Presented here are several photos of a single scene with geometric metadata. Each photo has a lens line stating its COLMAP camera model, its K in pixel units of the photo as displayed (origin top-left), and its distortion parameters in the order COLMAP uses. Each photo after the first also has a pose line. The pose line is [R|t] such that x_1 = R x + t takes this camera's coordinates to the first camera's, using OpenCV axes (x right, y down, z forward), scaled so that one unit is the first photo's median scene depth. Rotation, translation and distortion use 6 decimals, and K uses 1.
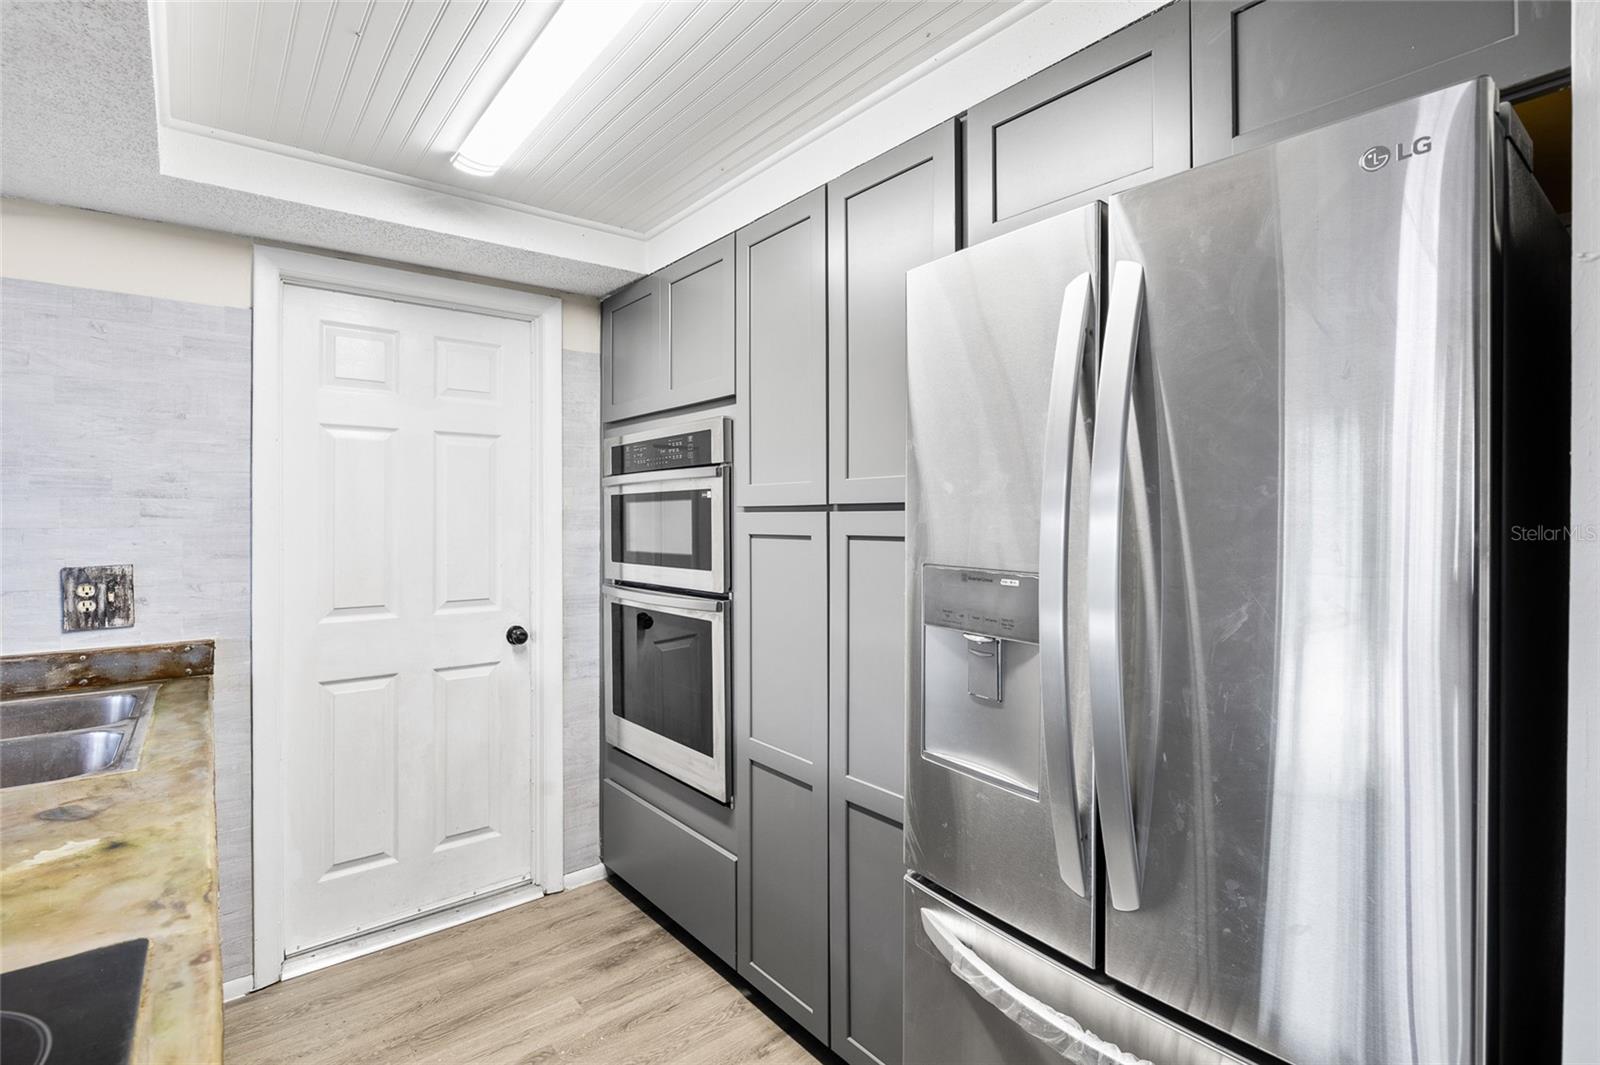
lens RADIAL K [[757.4, 0, 794.7], [0, 757.4, 514.2], [0, 0, 1]] dist [-0.006489, 0.004311]
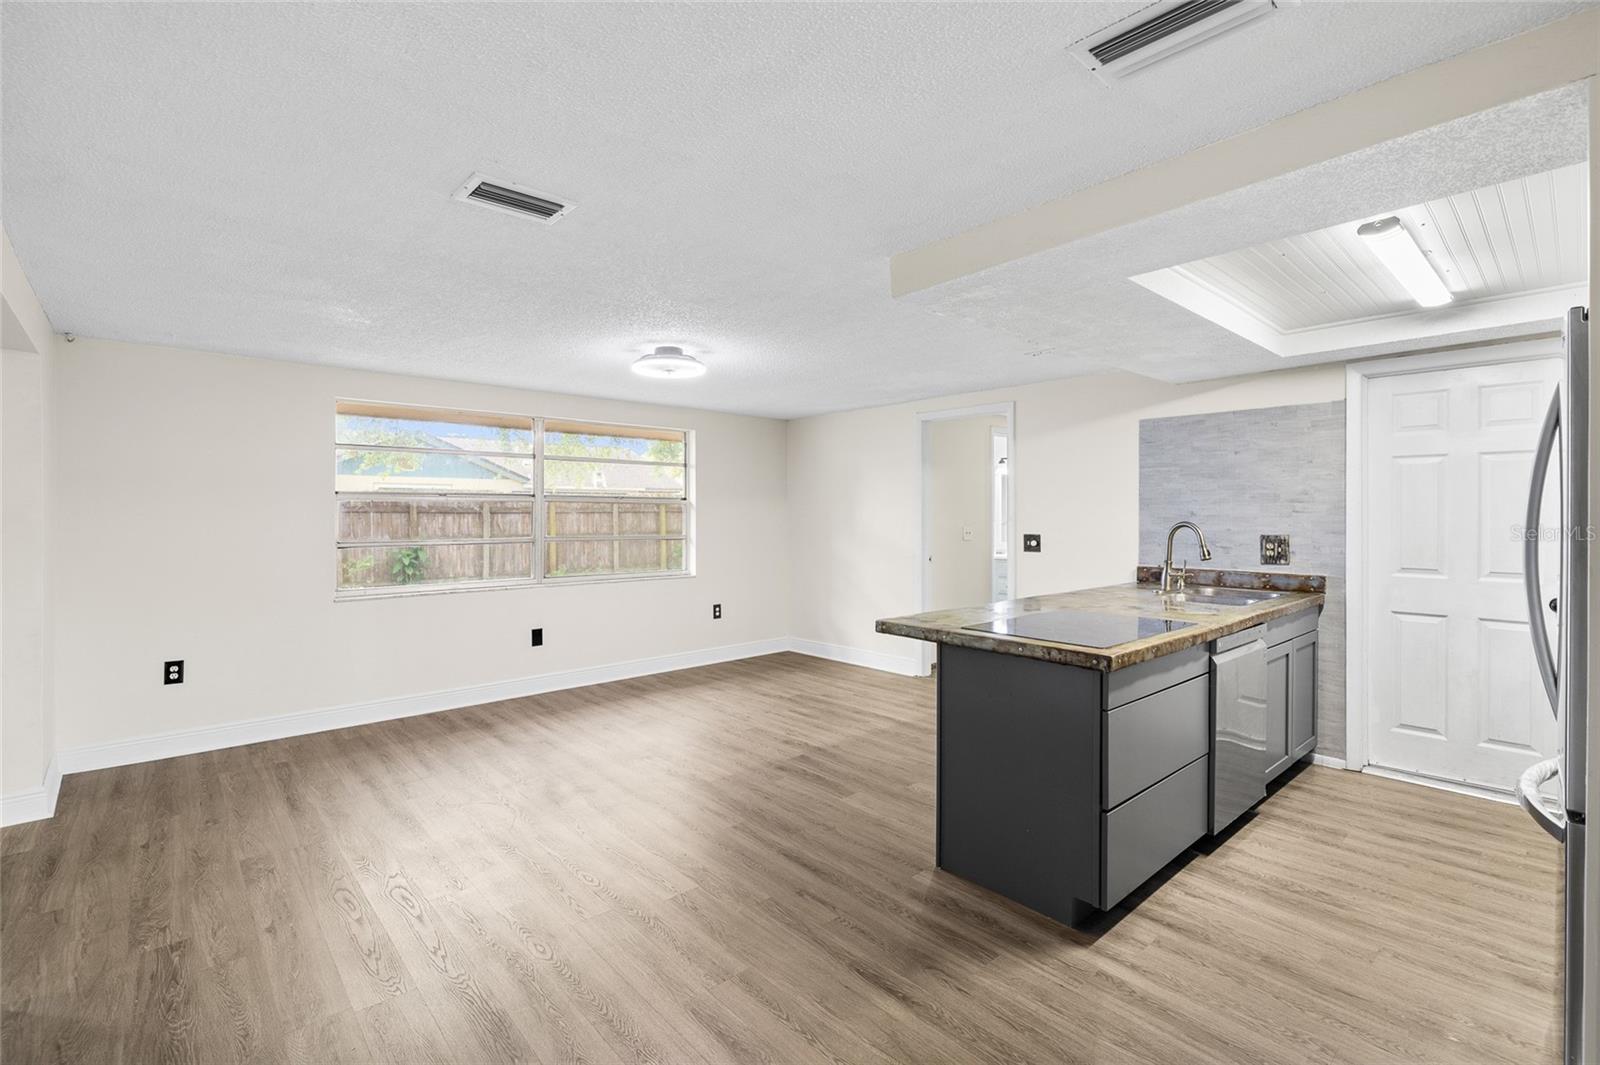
lens RADIAL K [[717.7, 0, 796.0], [0, 717.7, 515.7], [0, 0, 1]] dist [-0.014037, 0.004165]
pose [[0.060647, 0.007177, -0.998133, 0.993953], [0.003729, 0.999966, 0.007416, -0.006491], [0.998152, -0.004172, 0.060618, -0.472180]]
